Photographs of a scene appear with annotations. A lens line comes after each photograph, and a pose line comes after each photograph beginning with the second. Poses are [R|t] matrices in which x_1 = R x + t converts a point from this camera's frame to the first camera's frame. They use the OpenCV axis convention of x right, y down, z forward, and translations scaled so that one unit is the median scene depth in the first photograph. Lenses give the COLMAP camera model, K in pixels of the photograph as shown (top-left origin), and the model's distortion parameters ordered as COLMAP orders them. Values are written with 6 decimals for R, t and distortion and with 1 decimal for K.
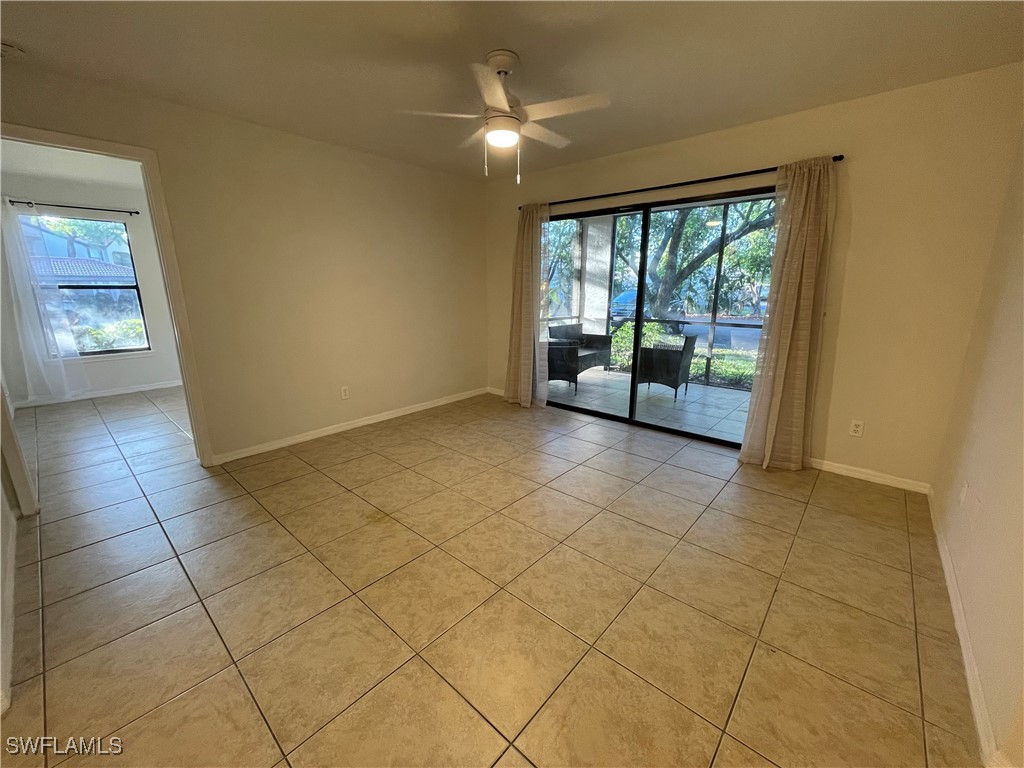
lens RADIAL K [[409.3, 0, 512.0], [0, 409.3, 384.0], [0, 0, 1]] dist [-0.002043, -0.000303]
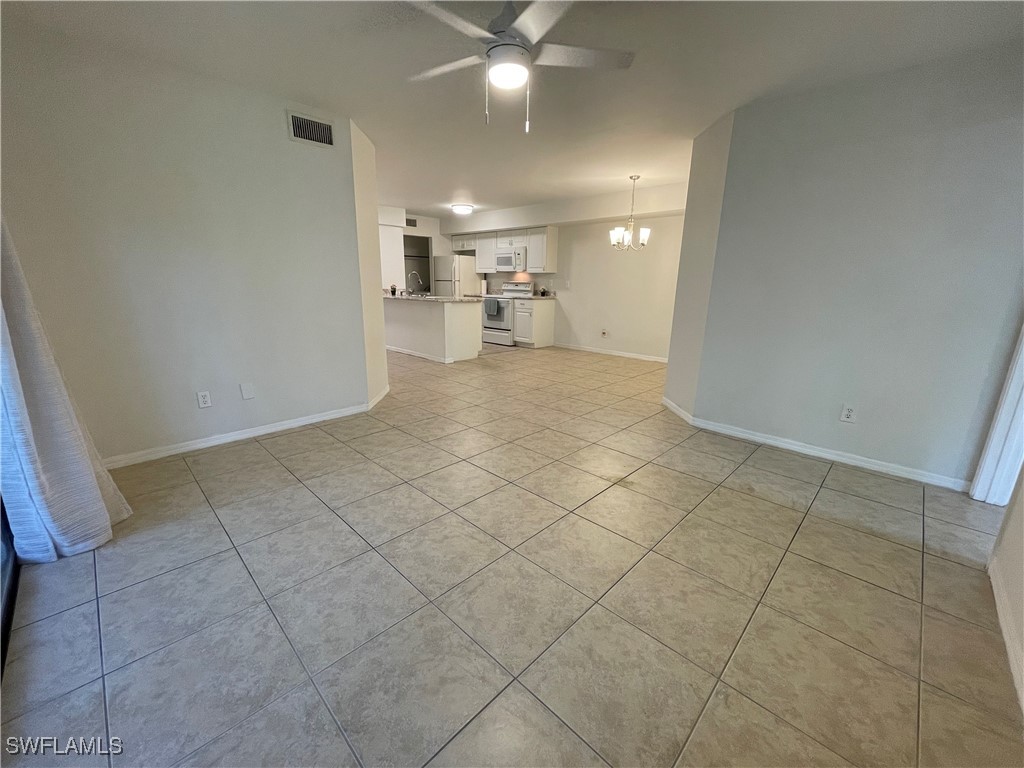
lens RADIAL K [[409.3, 0, 512.0], [0, 409.3, 384.0], [0, 0, 1]] dist [-0.002043, -0.000303]
pose [[-0.998582, -0.025819, 0.046549, -0.087926], [-0.001198, 0.885162, 0.465282, -0.431652], [-0.053216, 0.464567, -0.883938, 1.993092]]
